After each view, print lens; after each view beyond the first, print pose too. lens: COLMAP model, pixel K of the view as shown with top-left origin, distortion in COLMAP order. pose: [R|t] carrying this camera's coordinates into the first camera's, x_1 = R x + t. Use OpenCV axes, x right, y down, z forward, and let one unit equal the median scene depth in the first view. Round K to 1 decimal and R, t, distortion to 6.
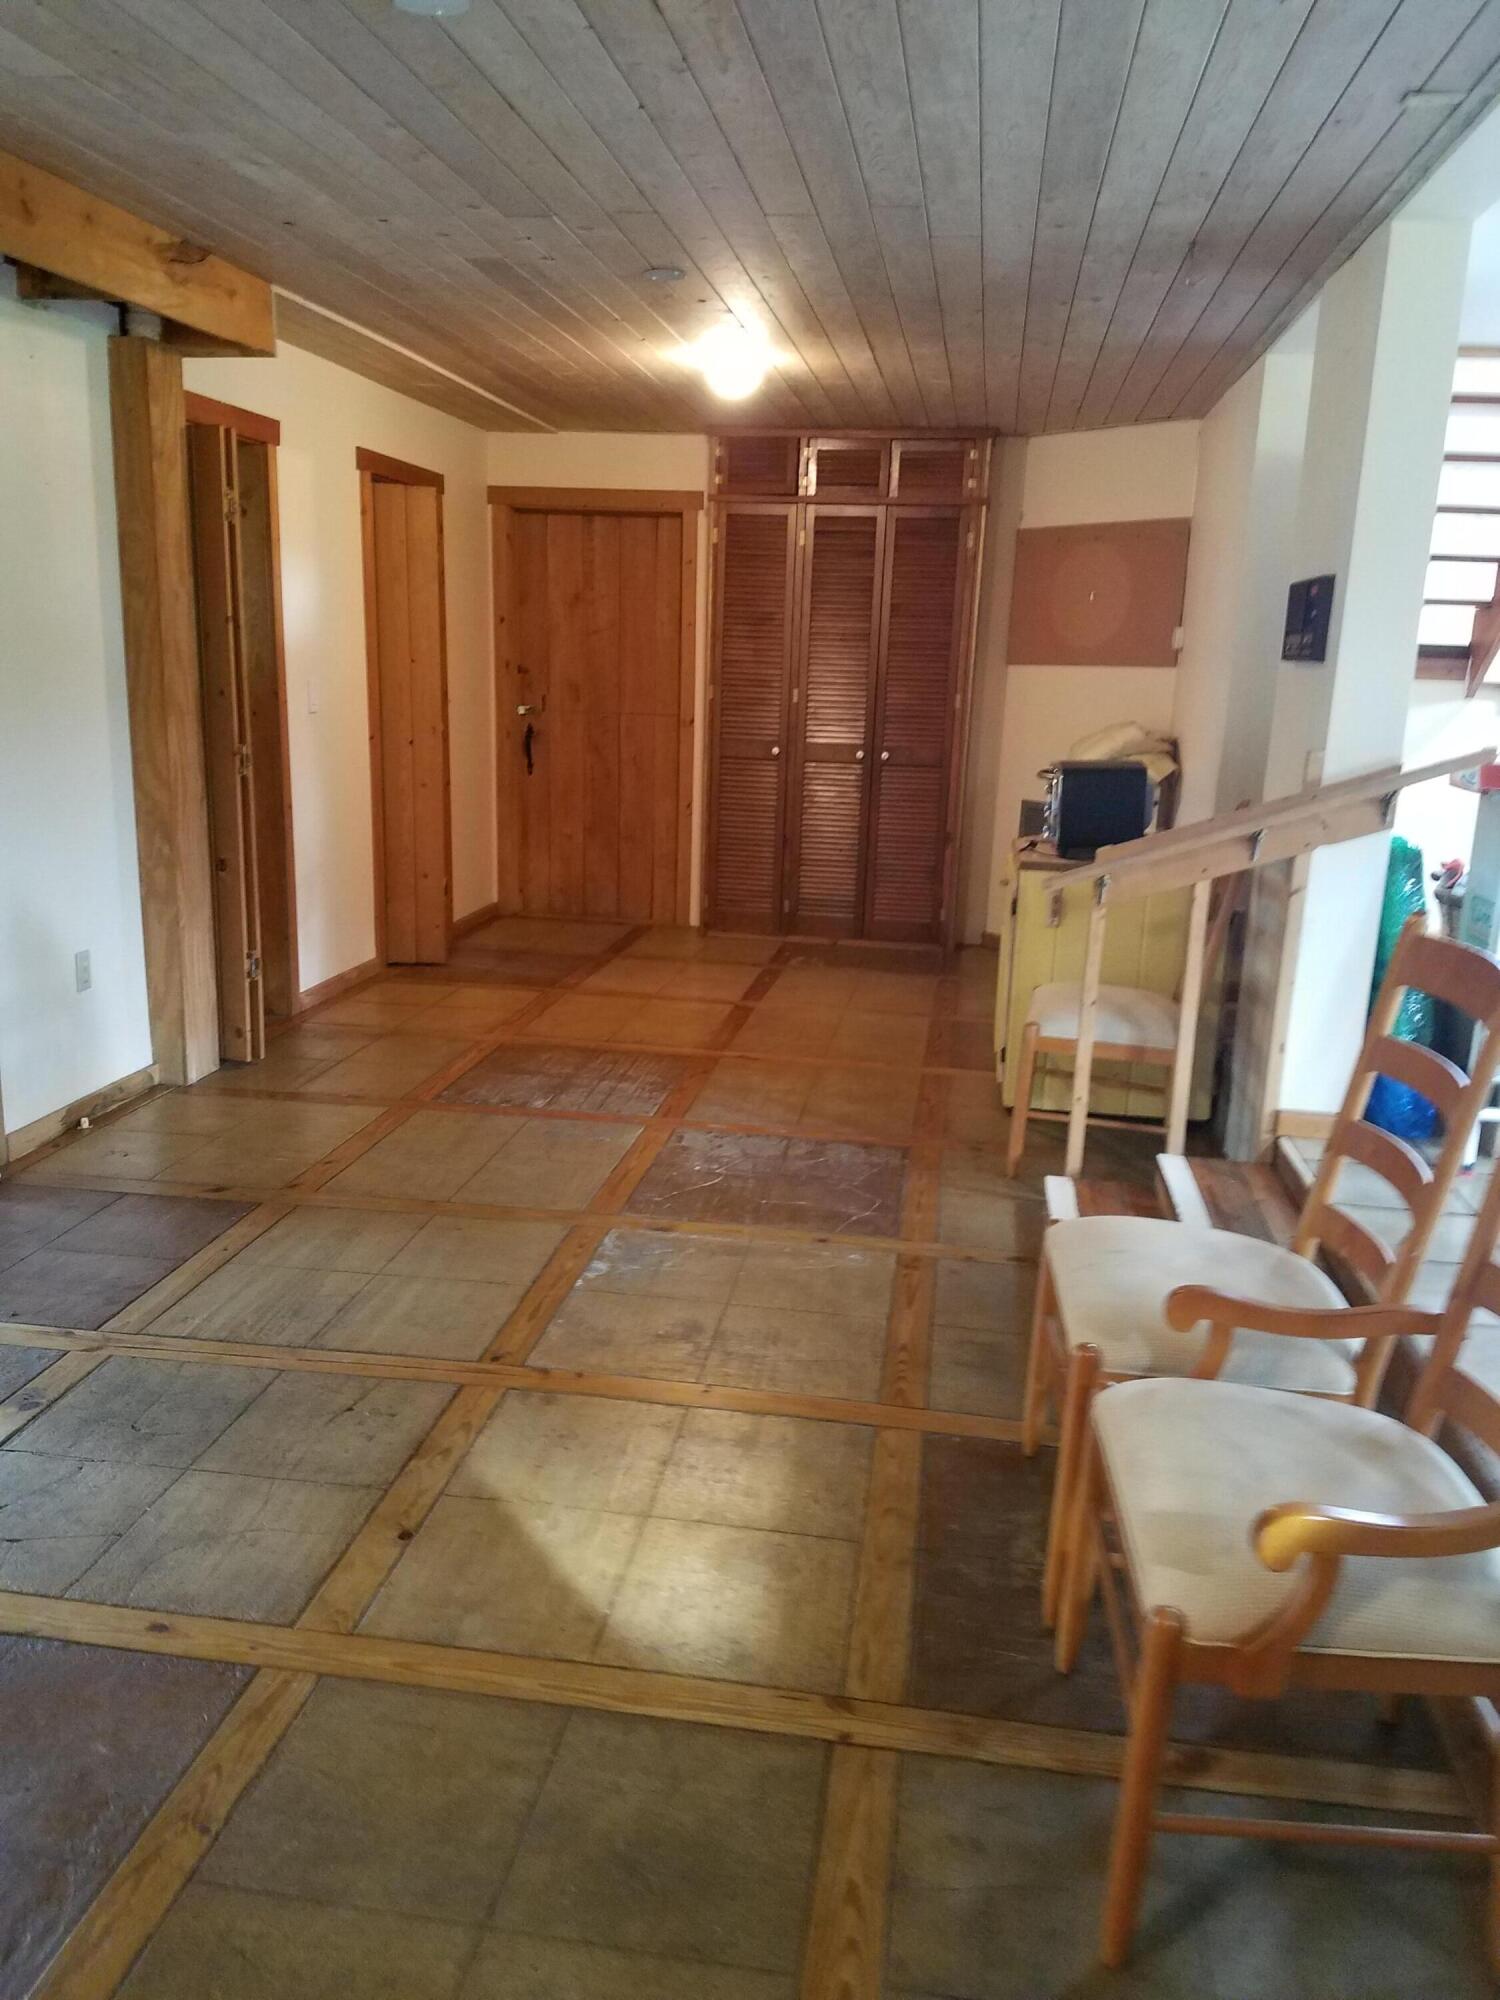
lens RADIAL K [[1483.3, 0, 727.9], [0, 1483.3, 997.0], [0, 0, 1]] dist [0.268575, -0.447090]
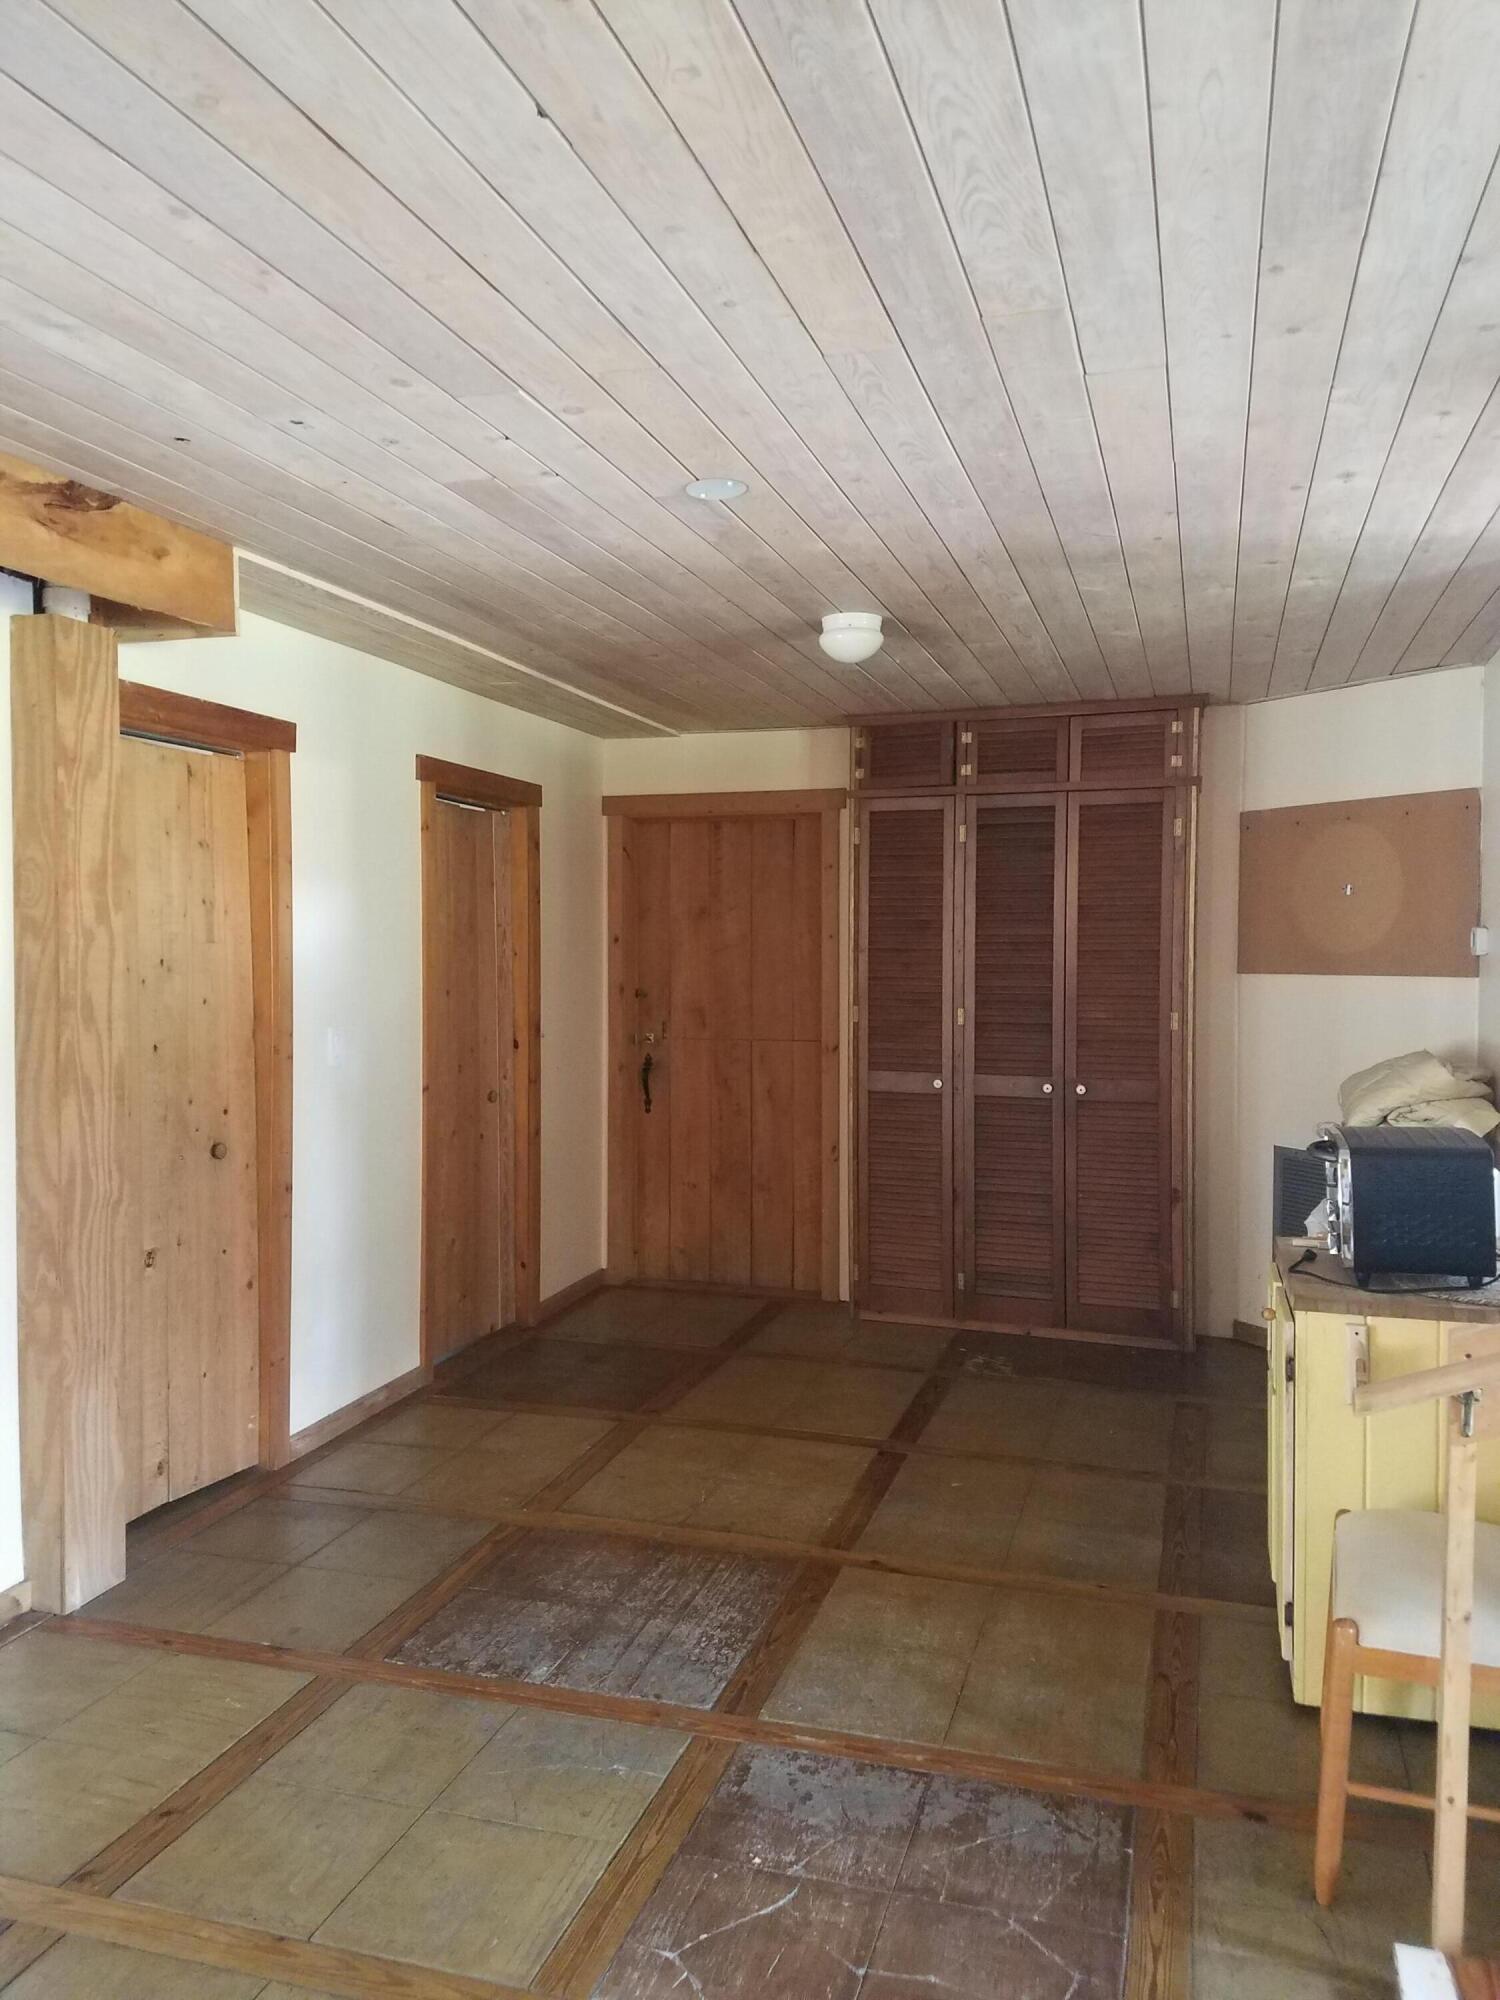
lens RADIAL K [[1483.3, 0, 727.9], [0, 1483.3, 997.0], [0, 0, 1]] dist [0.268575, -0.447090]
pose [[0.989696, -0.024661, -0.141042, 0.043321], [-0.003358, 0.980787, -0.195051, -0.068931], [0.143142, 0.193515, 0.970599, 0.254662]]
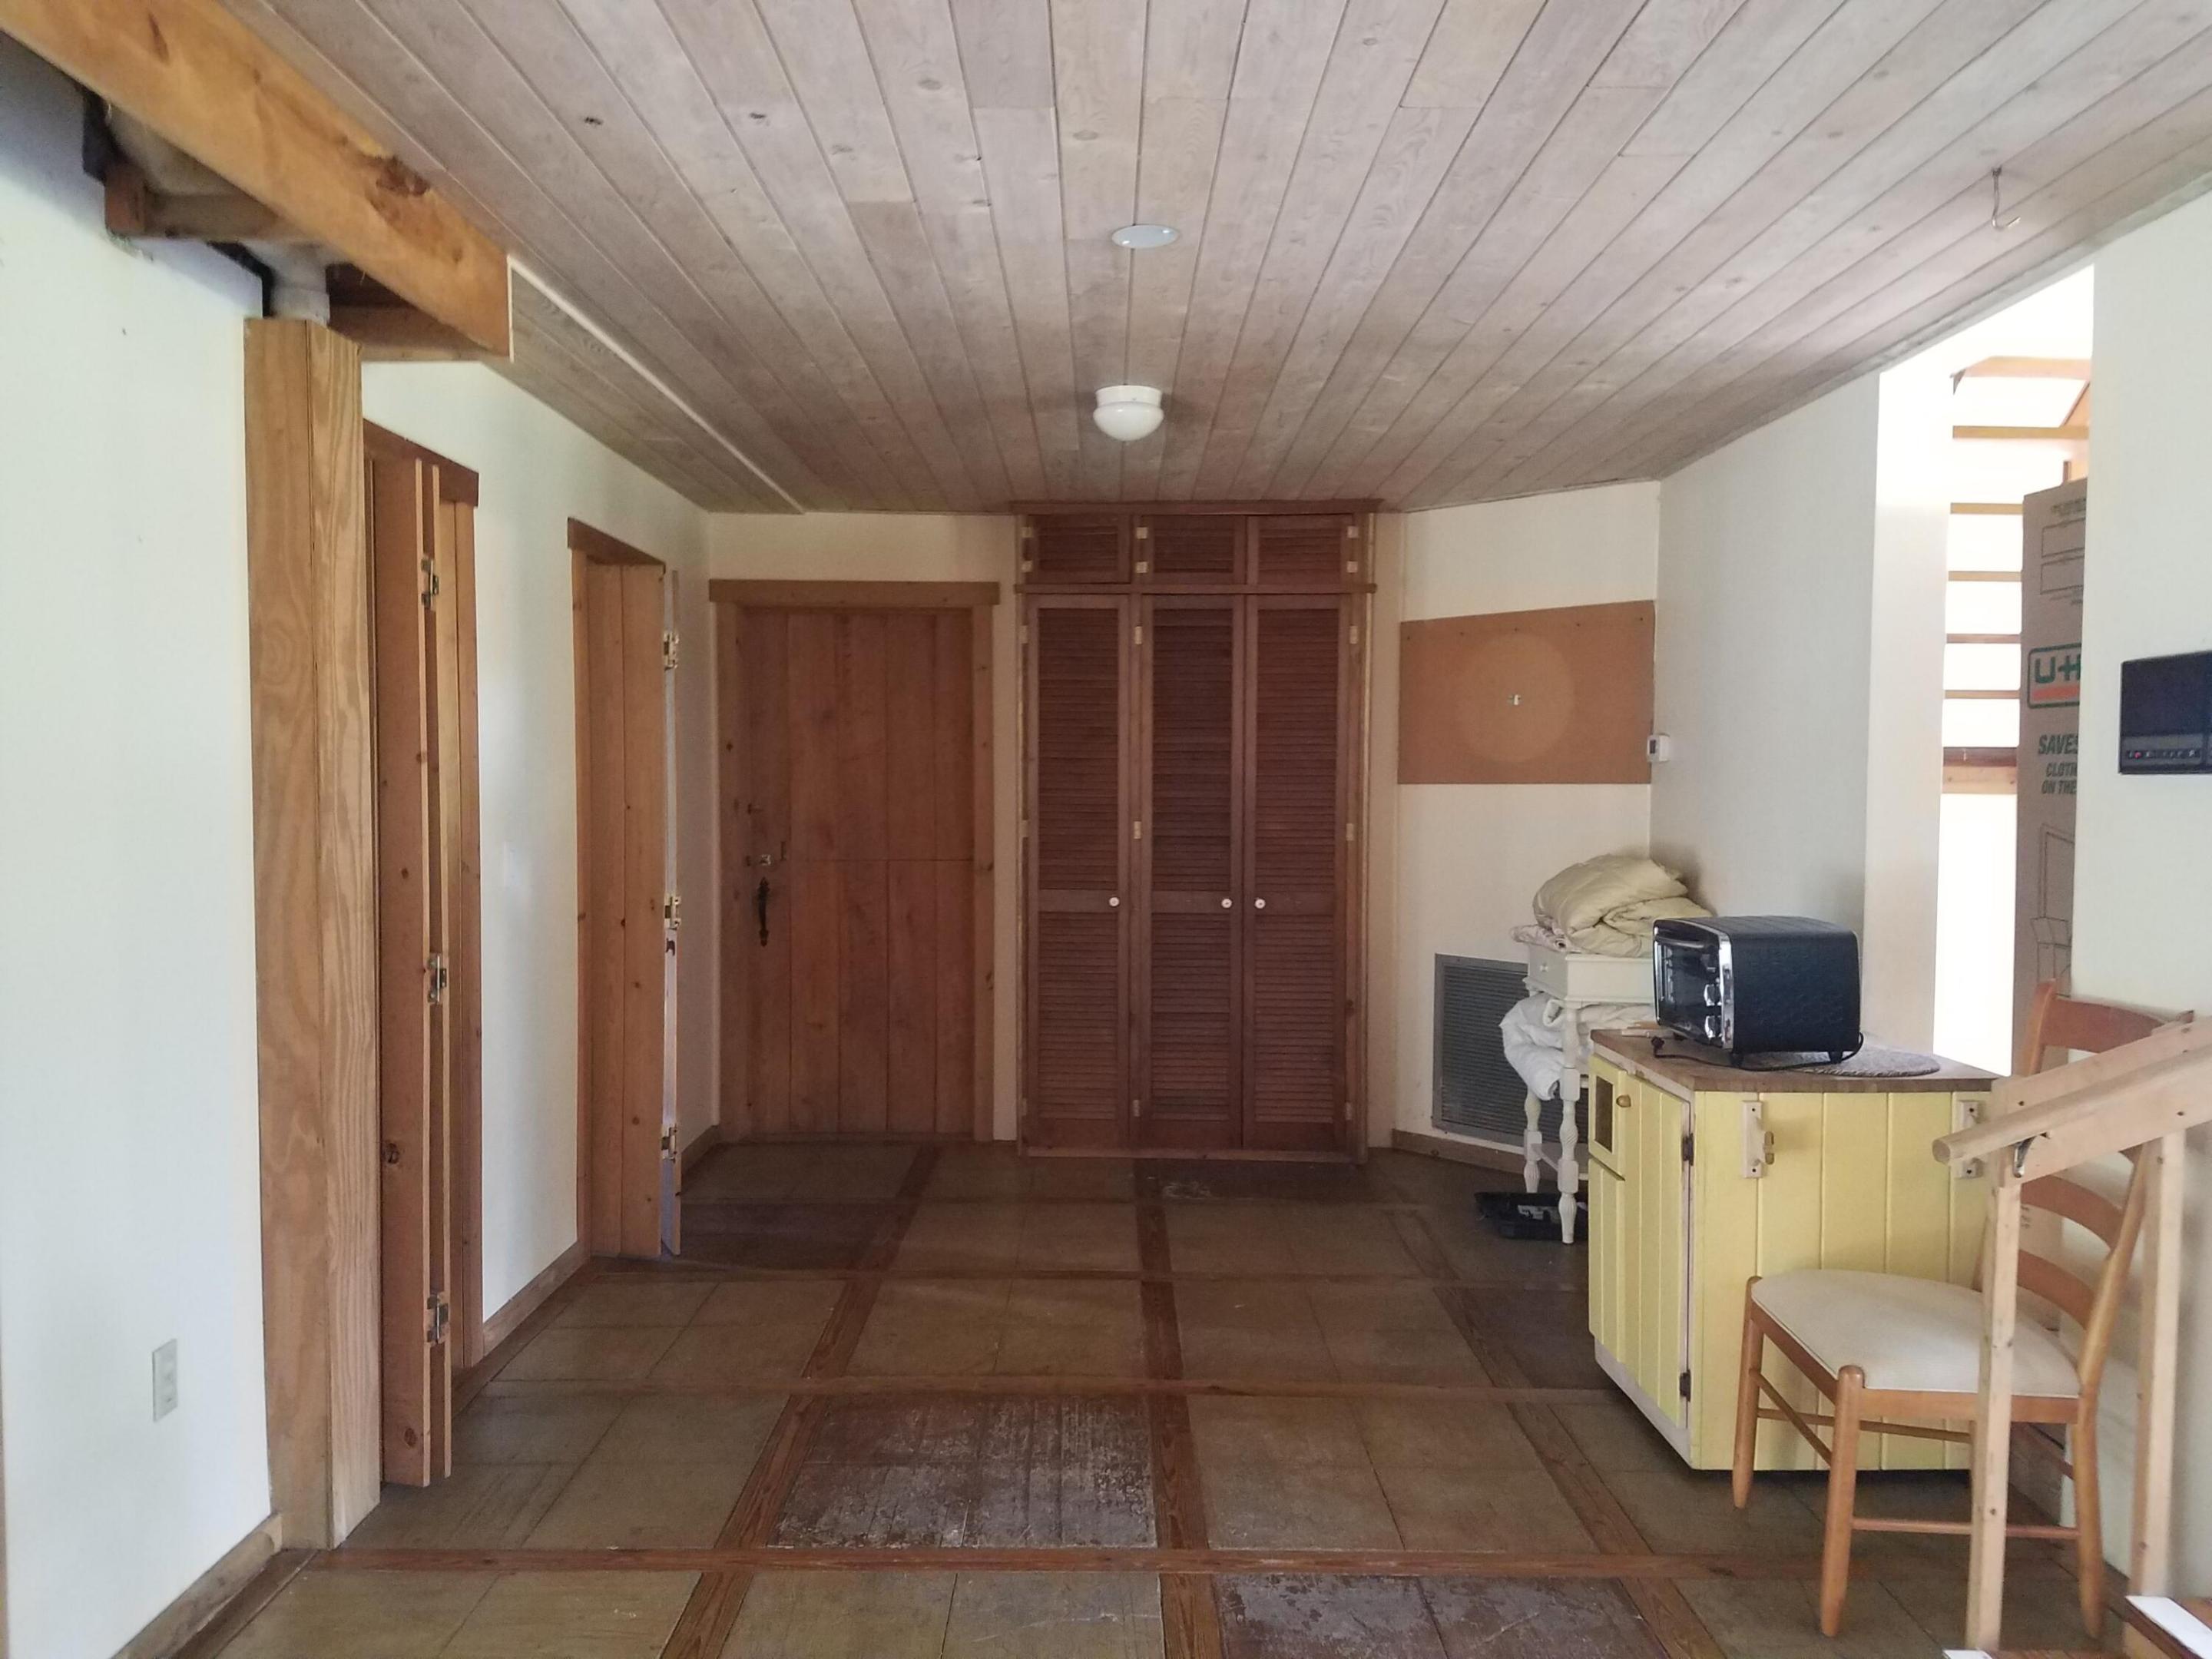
lens RADIAL K [[1640.6, 0, 1073.1], [0, 1640.6, 859.9], [0, 0, 1]] dist [0.268575, -0.447090]
pose [[0.988679, -0.035212, 0.145854, -0.136382], [0.059956, 0.983807, -0.168905, -0.059787], [-0.137545, 0.175738, 0.974781, 0.245458]]
